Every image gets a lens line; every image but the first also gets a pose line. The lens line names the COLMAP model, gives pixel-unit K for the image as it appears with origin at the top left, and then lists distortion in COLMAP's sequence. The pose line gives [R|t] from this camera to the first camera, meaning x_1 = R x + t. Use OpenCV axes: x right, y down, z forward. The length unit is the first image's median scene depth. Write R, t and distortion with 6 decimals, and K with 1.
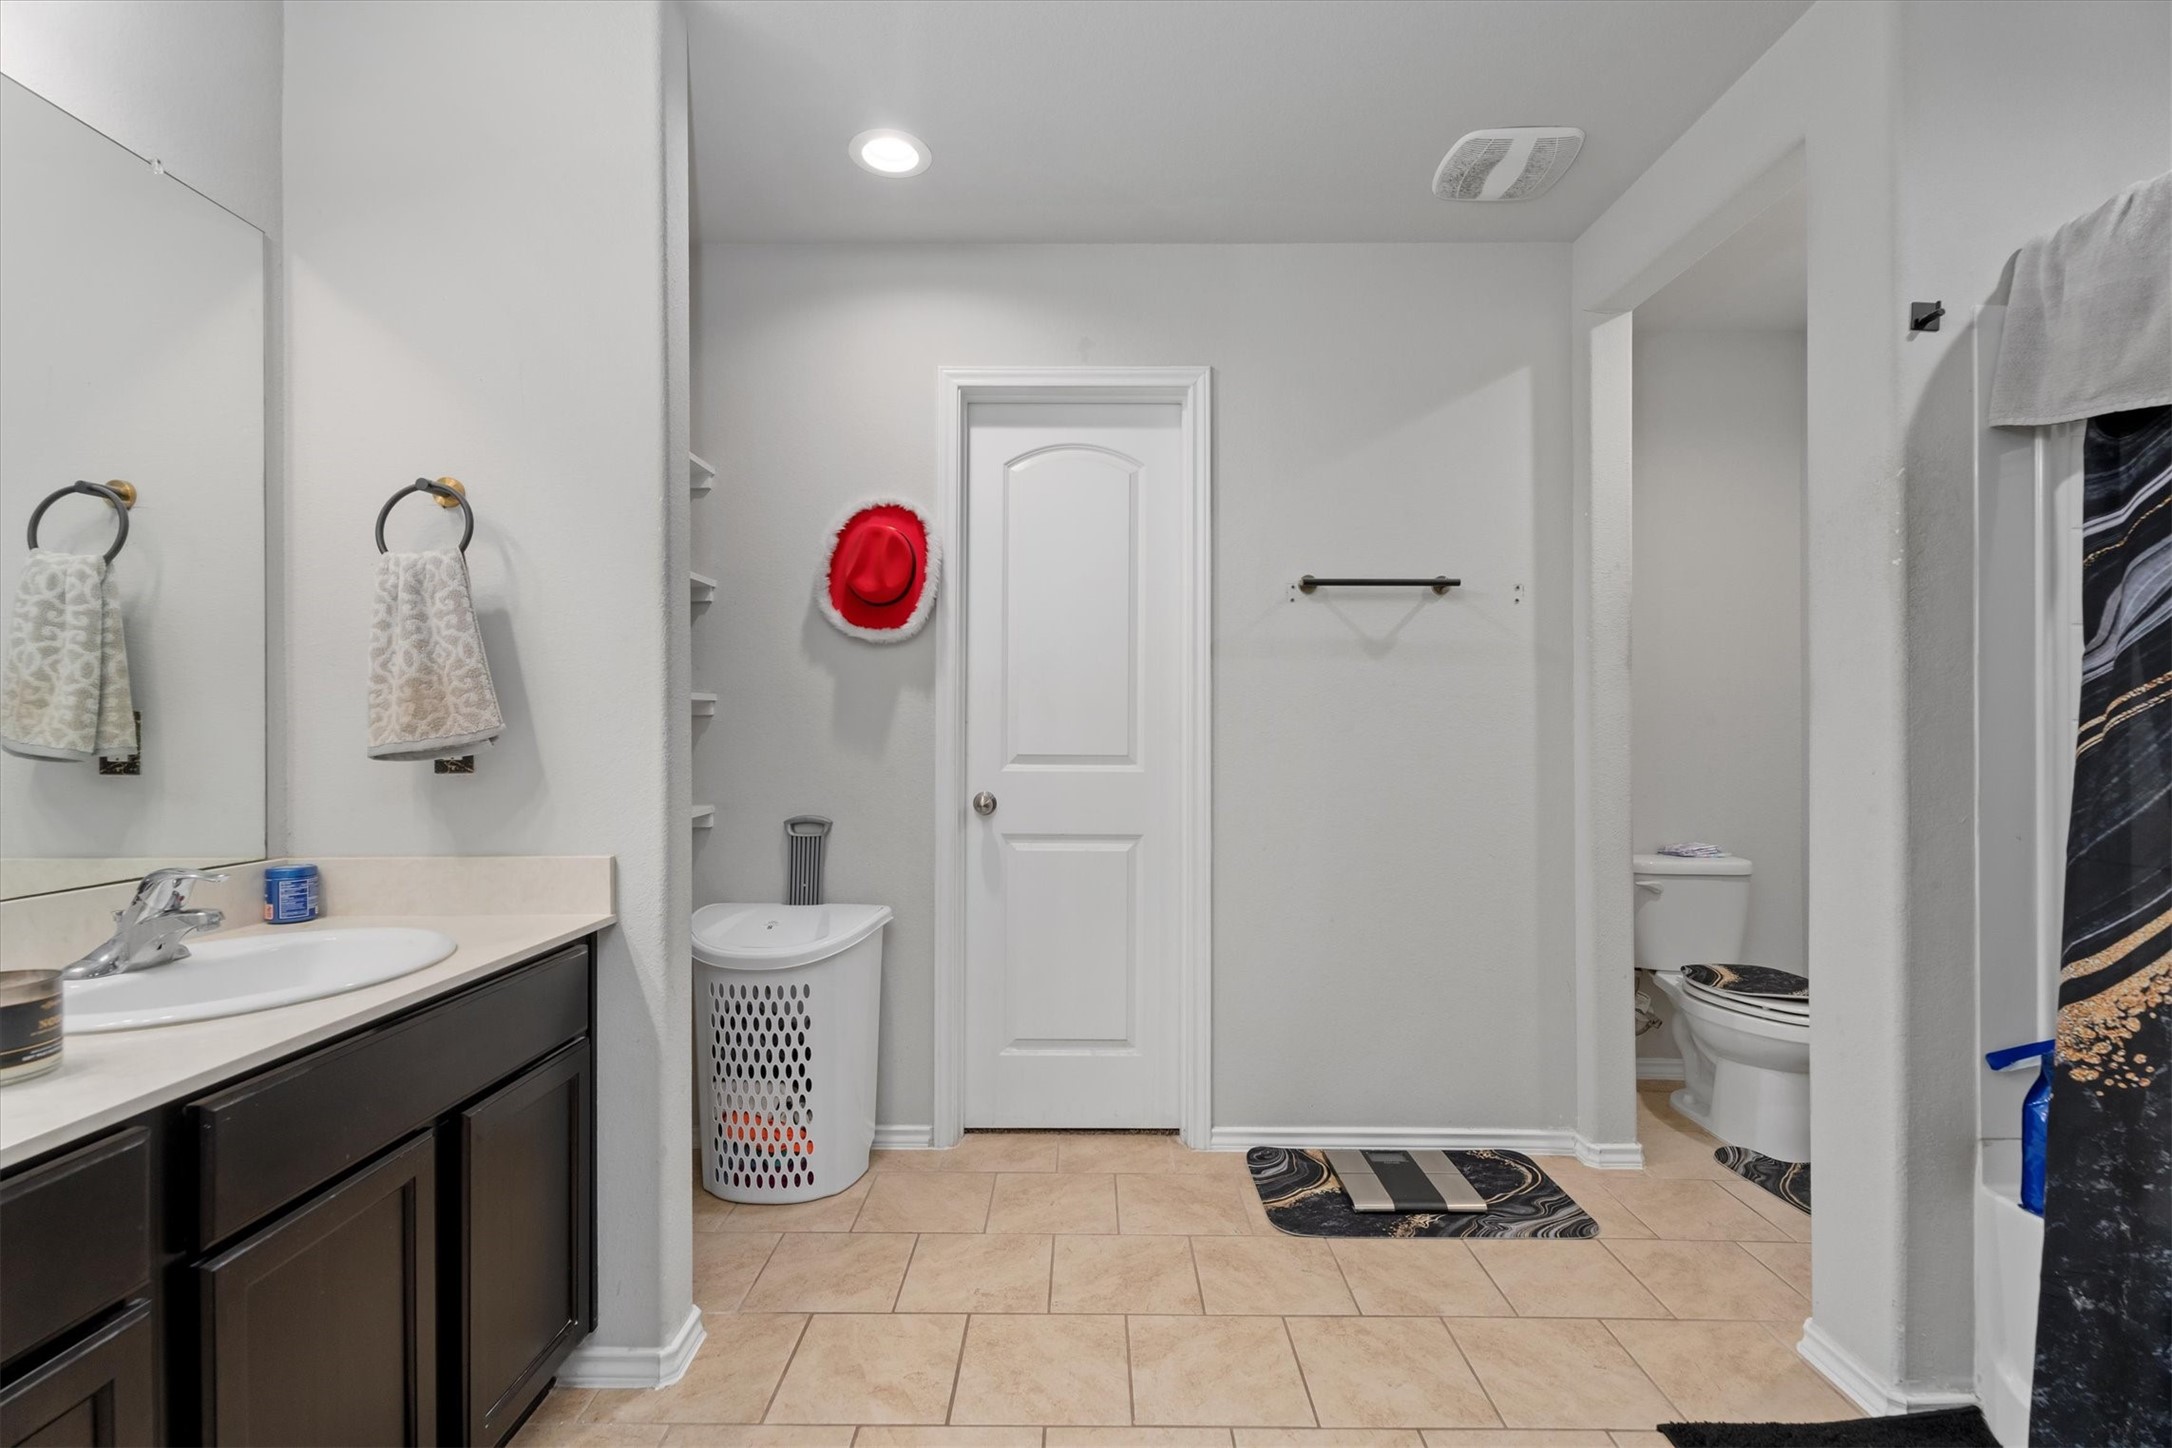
lens RADIAL K [[976.0, 0, 1085.1], [0, 976.0, 733.9], [0, 0, 1]] dist [-0.001330, 0.001307]
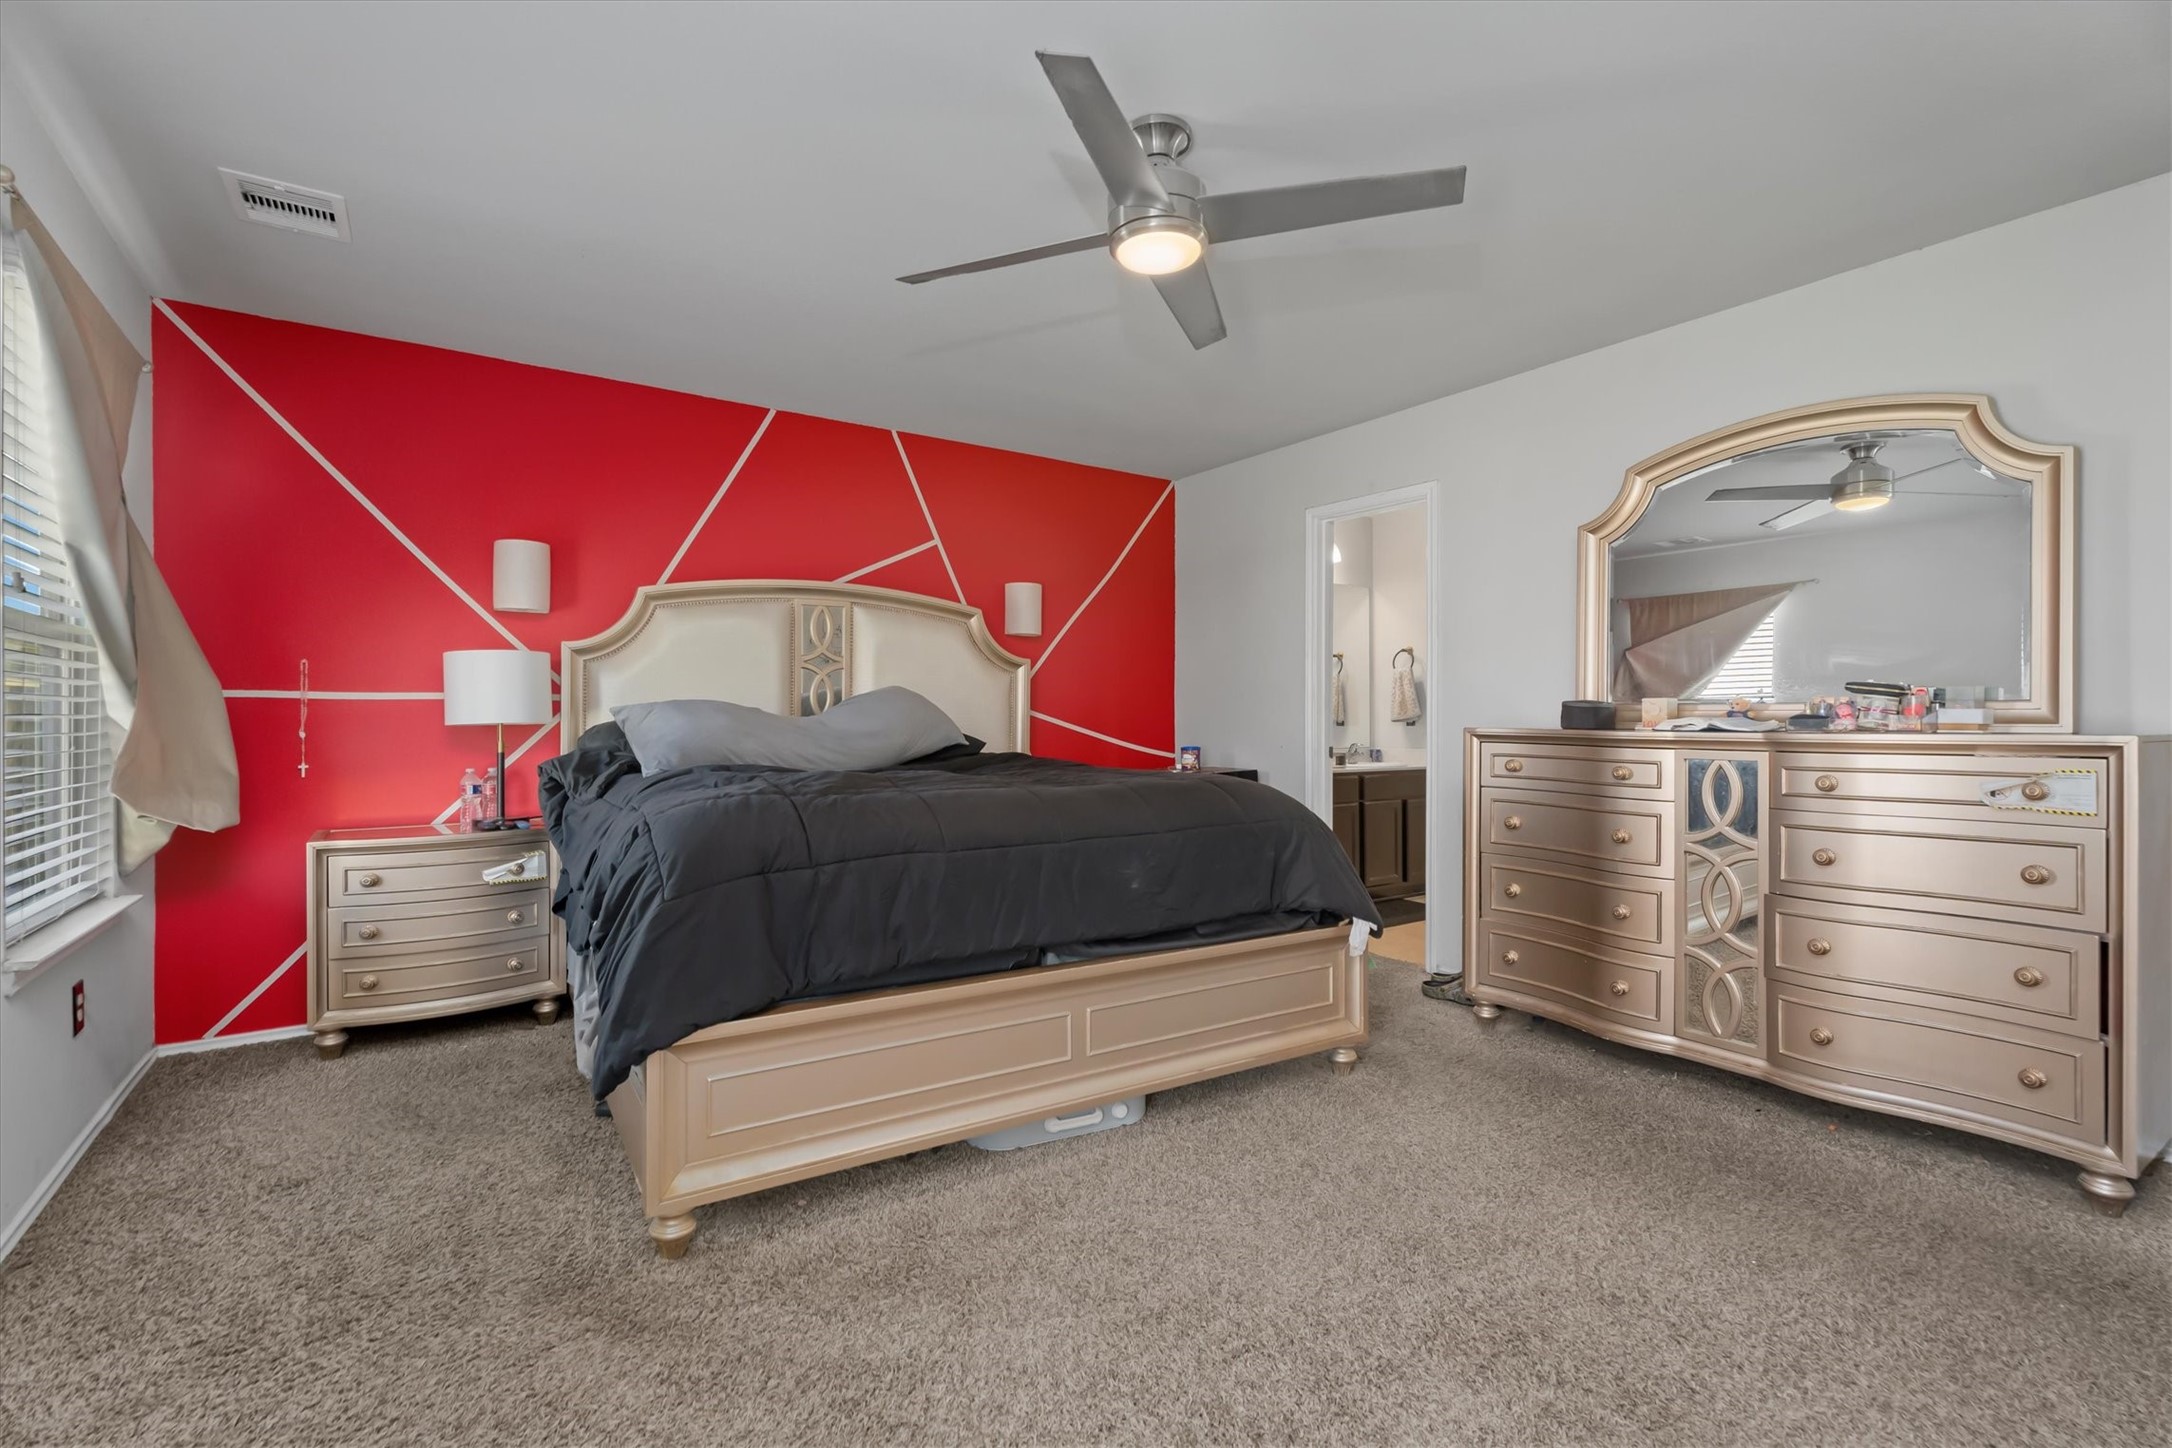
lens RADIAL K [[976.0, 0, 1084.1], [0, 976.0, 724.4], [0, 0, 1]] dist [-0.001330, 0.001307]
pose [[0.565419, 0.002679, -0.824799, 1.780469], [0.003163, 0.999980, 0.005416, 0.012312], [0.824798, -0.005671, 0.565400, -2.208536]]
